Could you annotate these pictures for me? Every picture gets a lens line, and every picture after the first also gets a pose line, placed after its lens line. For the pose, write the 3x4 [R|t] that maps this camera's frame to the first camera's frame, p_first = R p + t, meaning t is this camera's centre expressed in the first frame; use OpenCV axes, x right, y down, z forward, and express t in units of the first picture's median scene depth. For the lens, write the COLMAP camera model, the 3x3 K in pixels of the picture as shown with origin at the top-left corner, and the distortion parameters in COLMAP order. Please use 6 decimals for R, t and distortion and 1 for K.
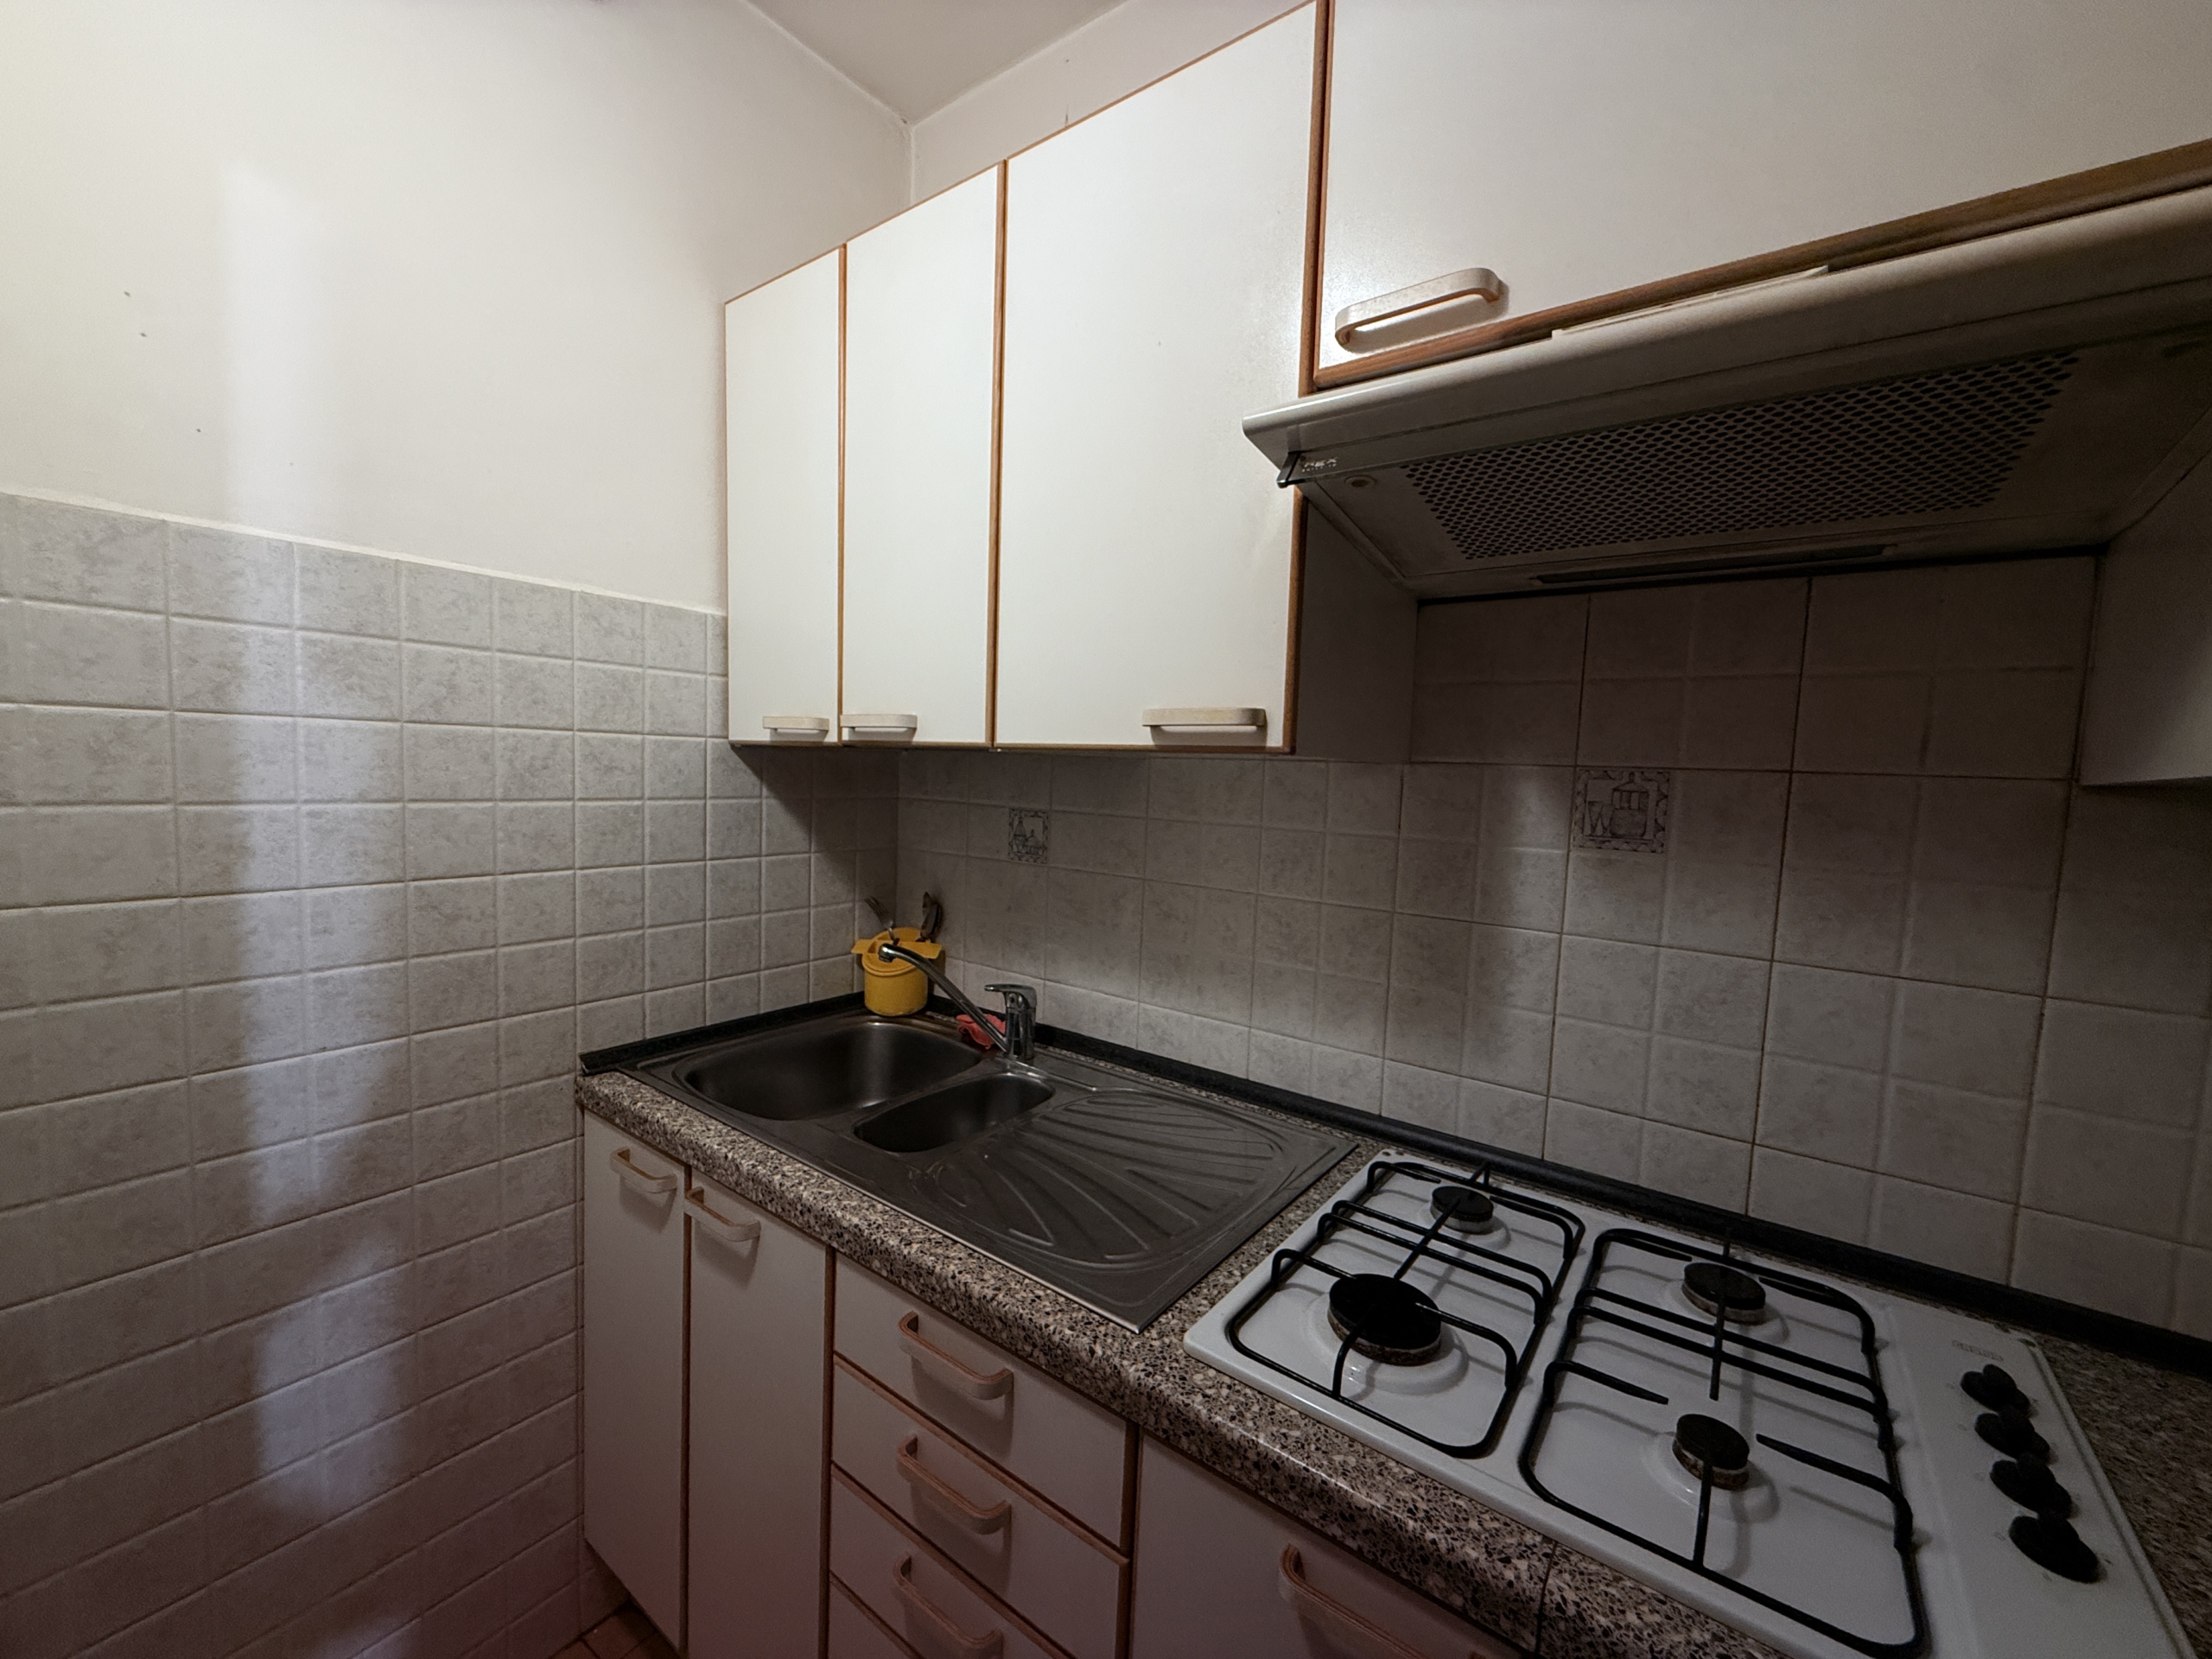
lens RADIAL K [[876.6, 0, 1103.7], [0, 876.6, 831.0], [0, 0, 1]] dist [0.001882, -0.000278]
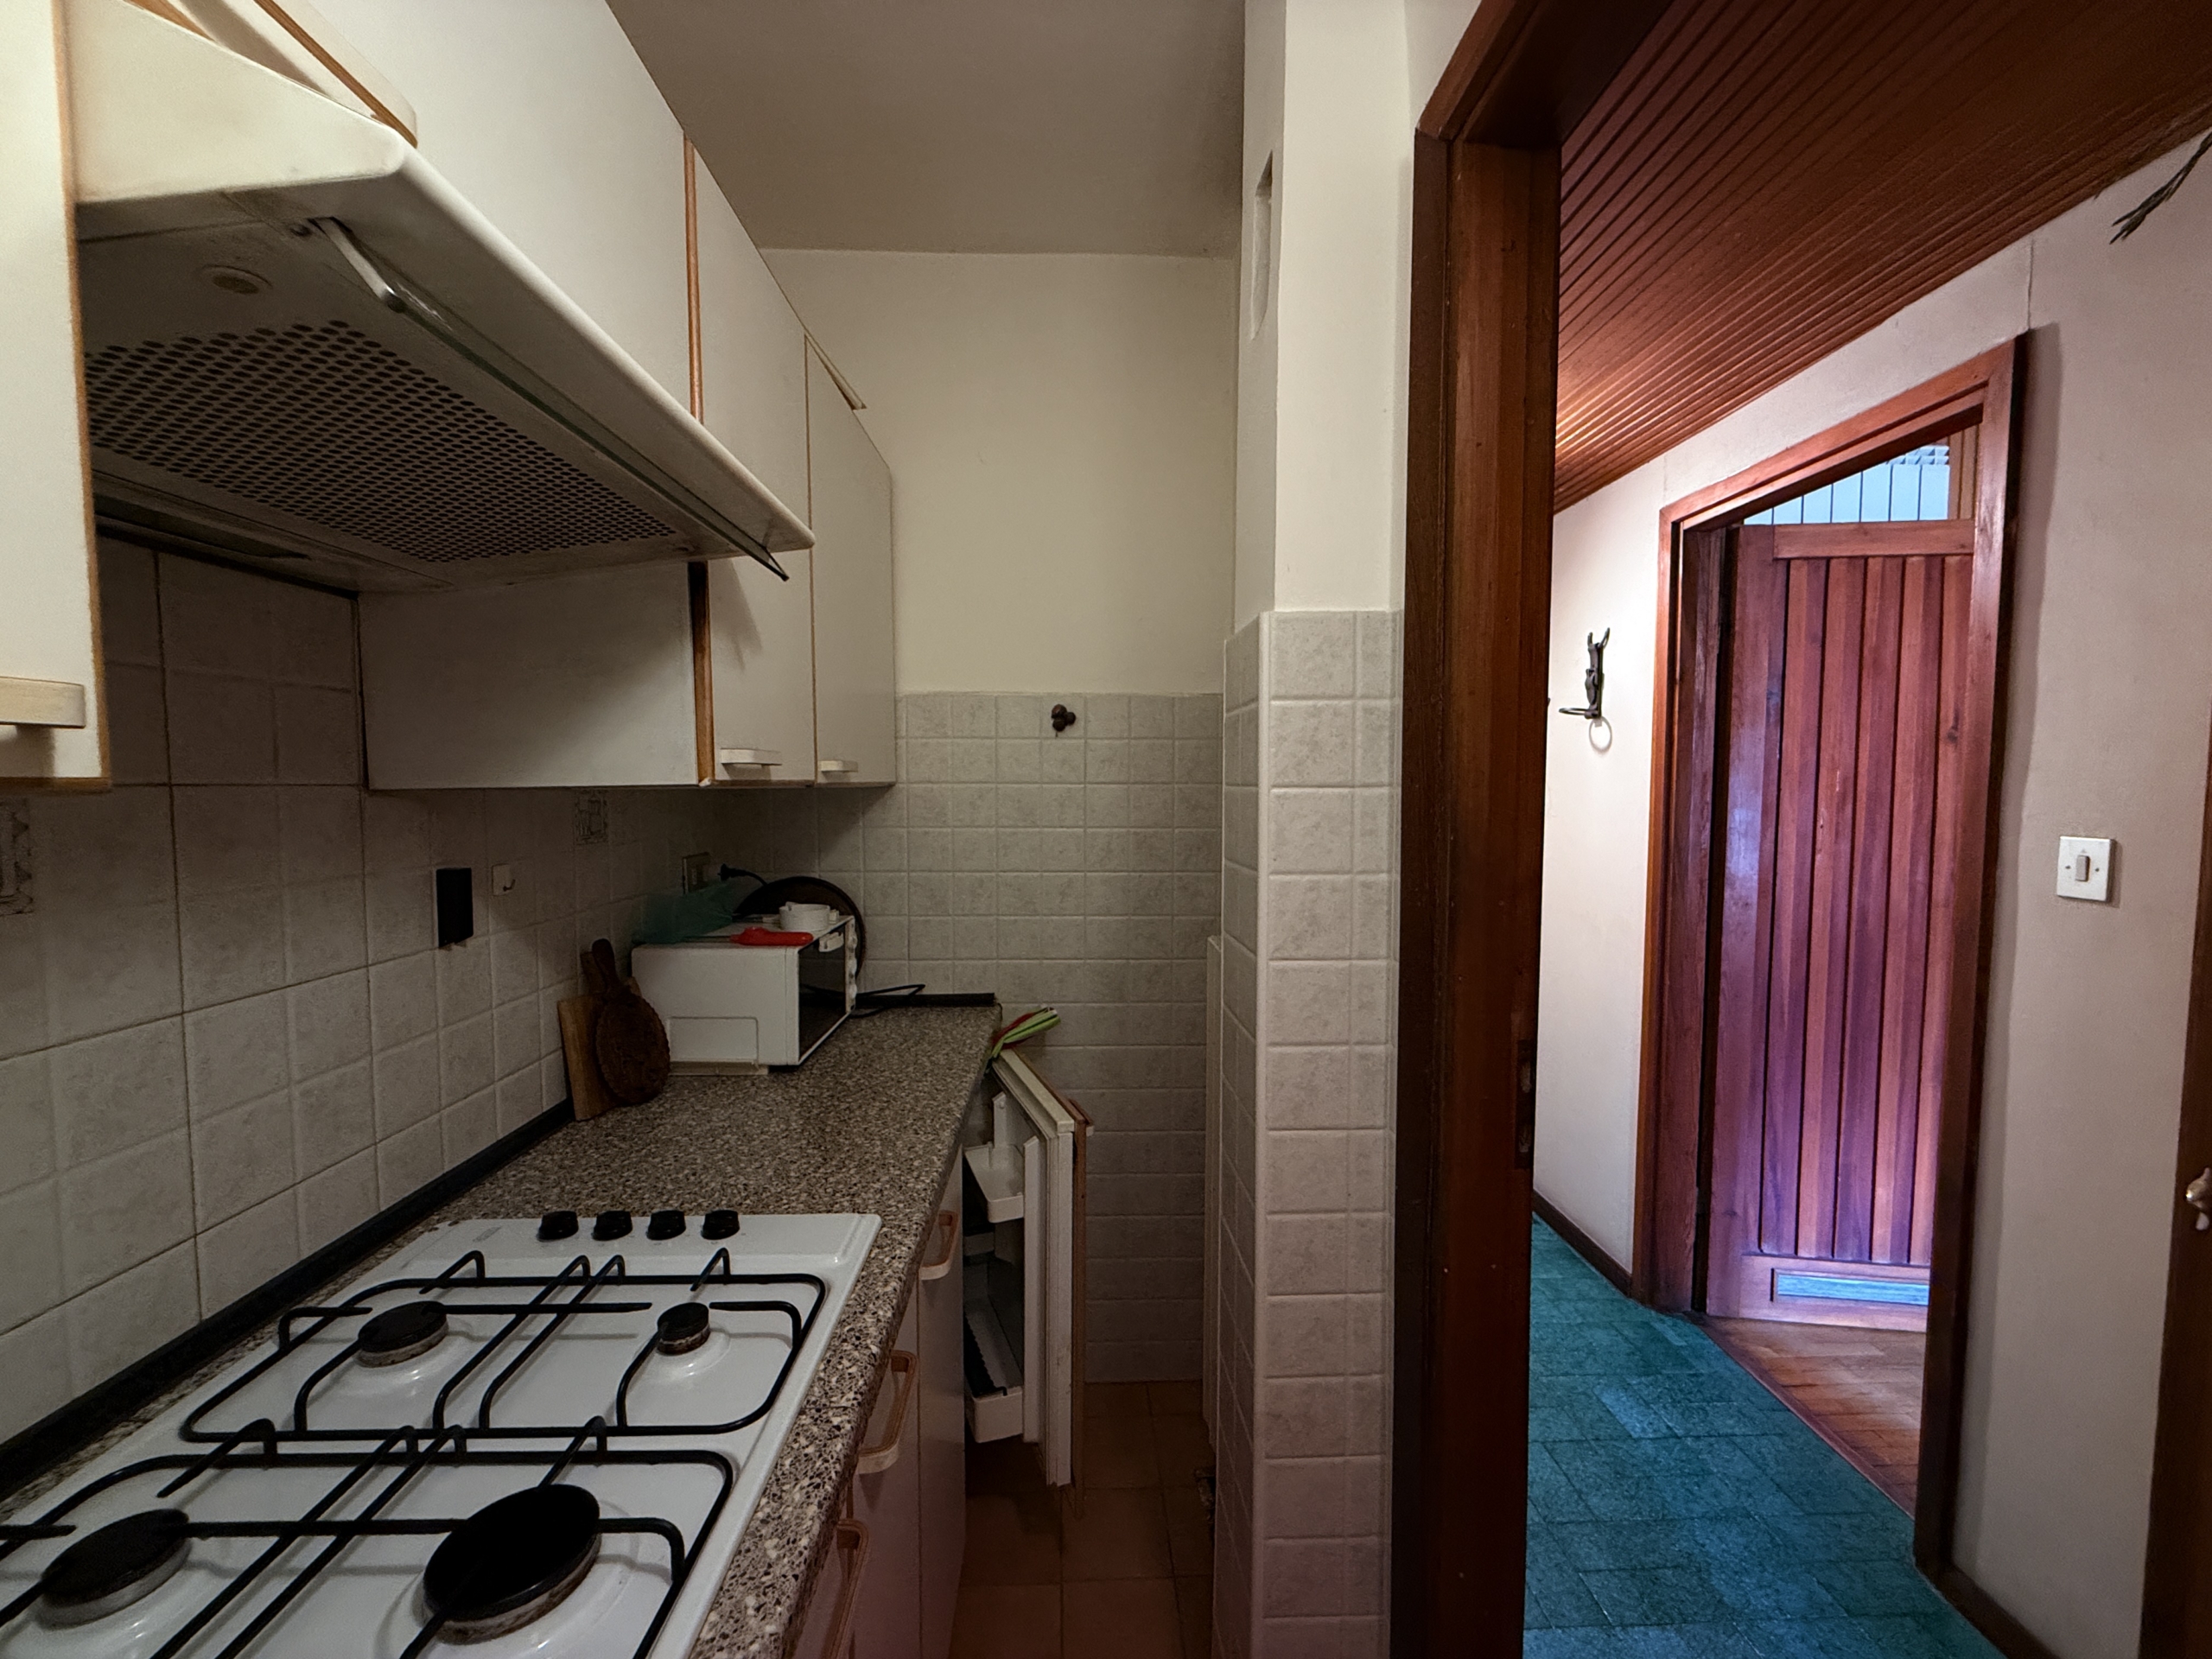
lens RADIAL K [[876.6, 0, 1102.0], [0, 876.6, 832.3], [0, 0, 1]] dist [0.001882, -0.000278]
pose [[-0.612575, -0.082715, 0.786073, -0.478856], [0.036451, 0.990495, 0.132631, -0.117388], [-0.789572, 0.109900, -0.603737, 0.941289]]
